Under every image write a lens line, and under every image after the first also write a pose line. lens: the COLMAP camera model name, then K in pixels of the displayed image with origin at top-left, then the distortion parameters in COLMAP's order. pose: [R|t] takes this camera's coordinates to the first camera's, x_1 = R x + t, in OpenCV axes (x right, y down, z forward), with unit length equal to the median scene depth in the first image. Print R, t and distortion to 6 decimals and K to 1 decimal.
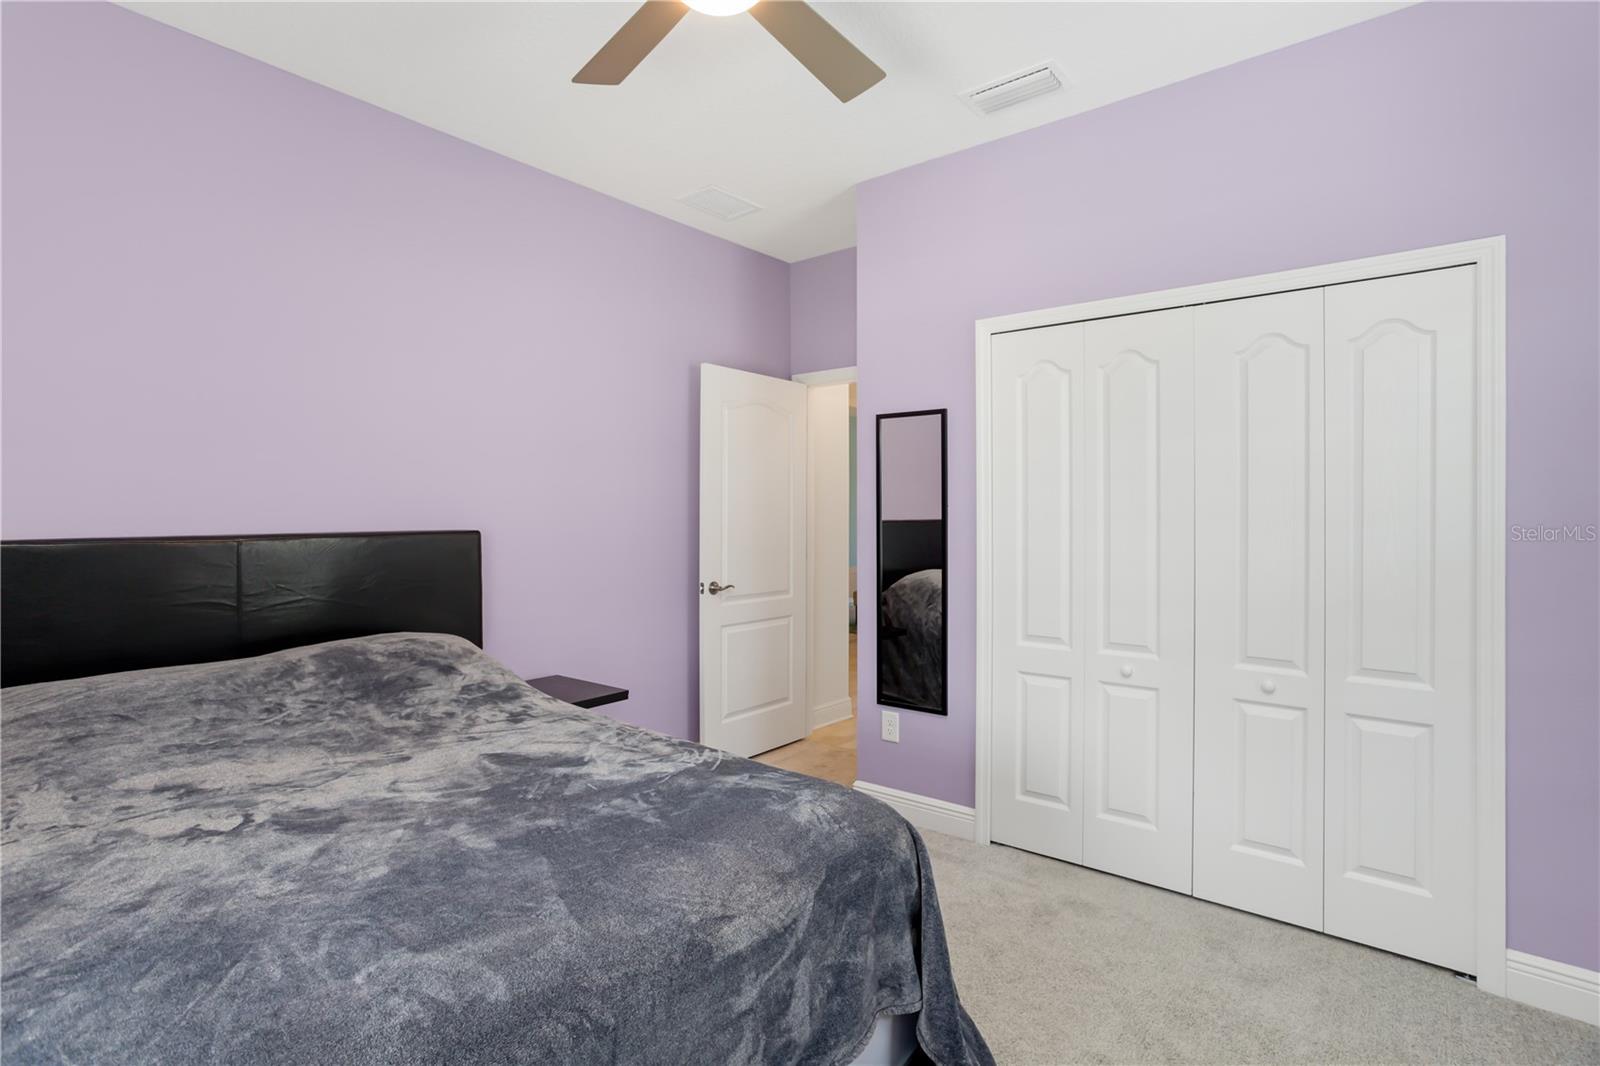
lens RADIAL K [[769.2, 0, 803.5], [0, 769.2, 526.2], [0, 0, 1]] dist [-0.021028, 0.000478]
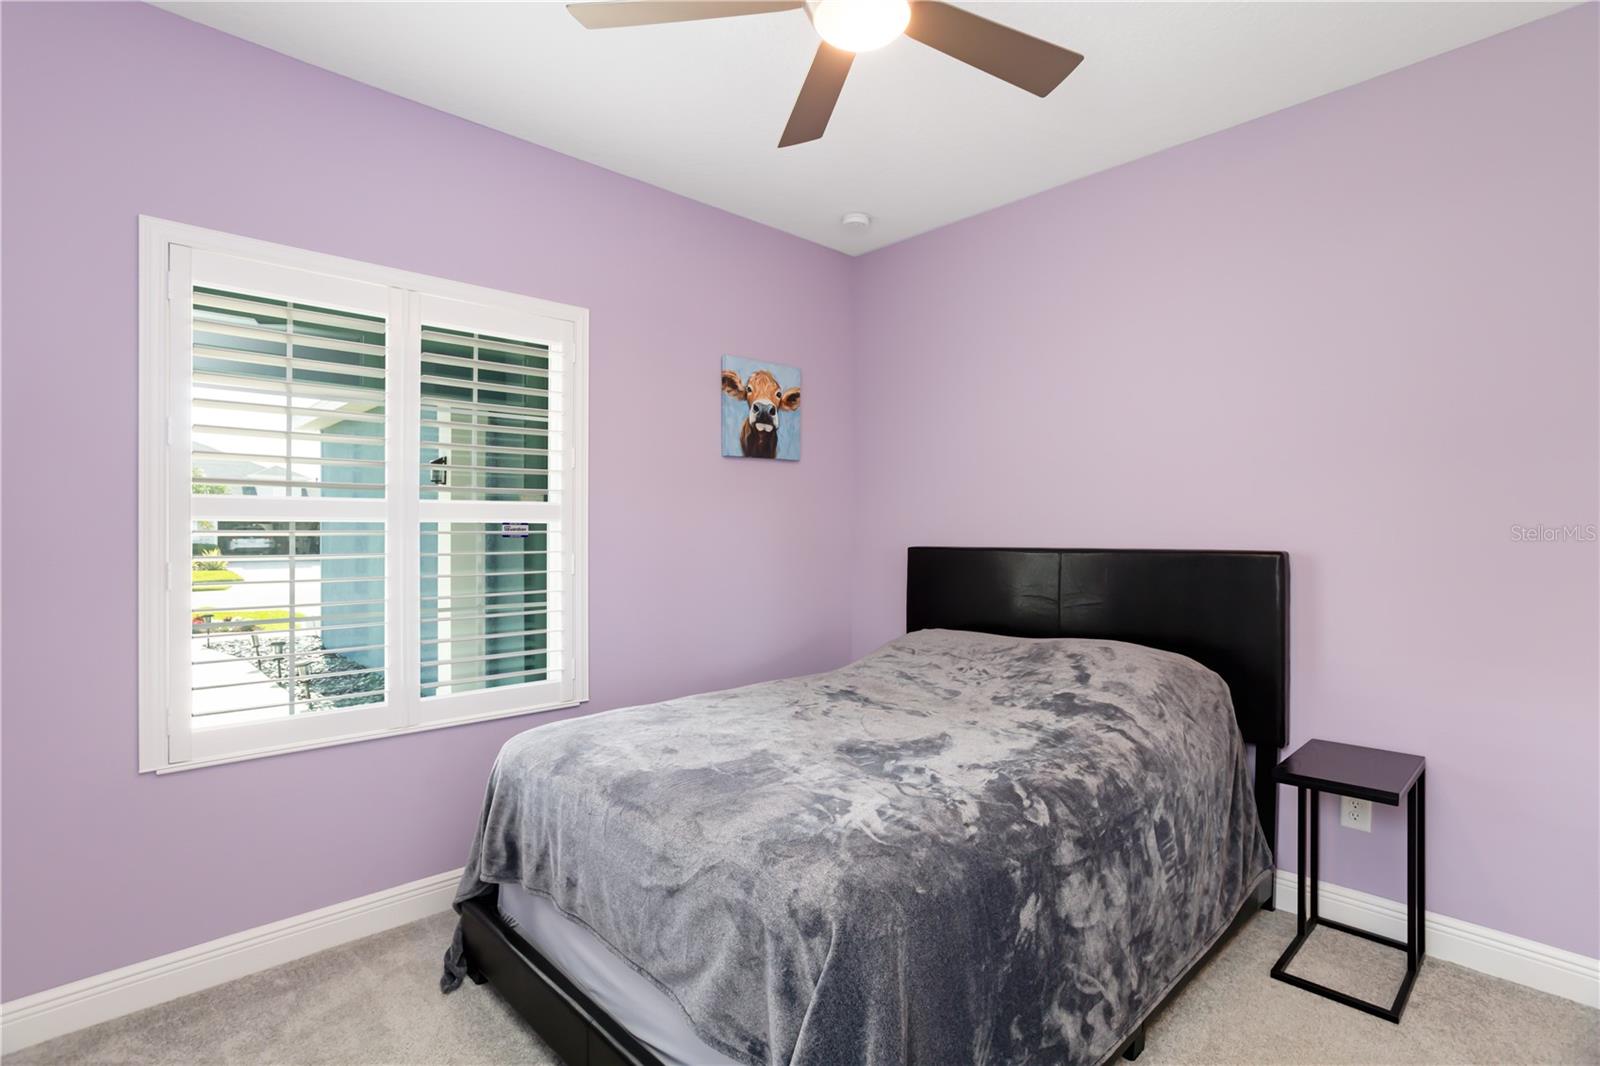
lens RADIAL K [[769.2, 0, 805.7], [0, 769.2, 532.8], [0, 0, 1]] dist [-0.021028, 0.000478]
pose [[-0.149014, 0.004704, -0.988824, 1.075121], [-0.010346, 0.999927, 0.006316, -0.032637], [0.988781, 0.011172, -0.148955, 1.261025]]
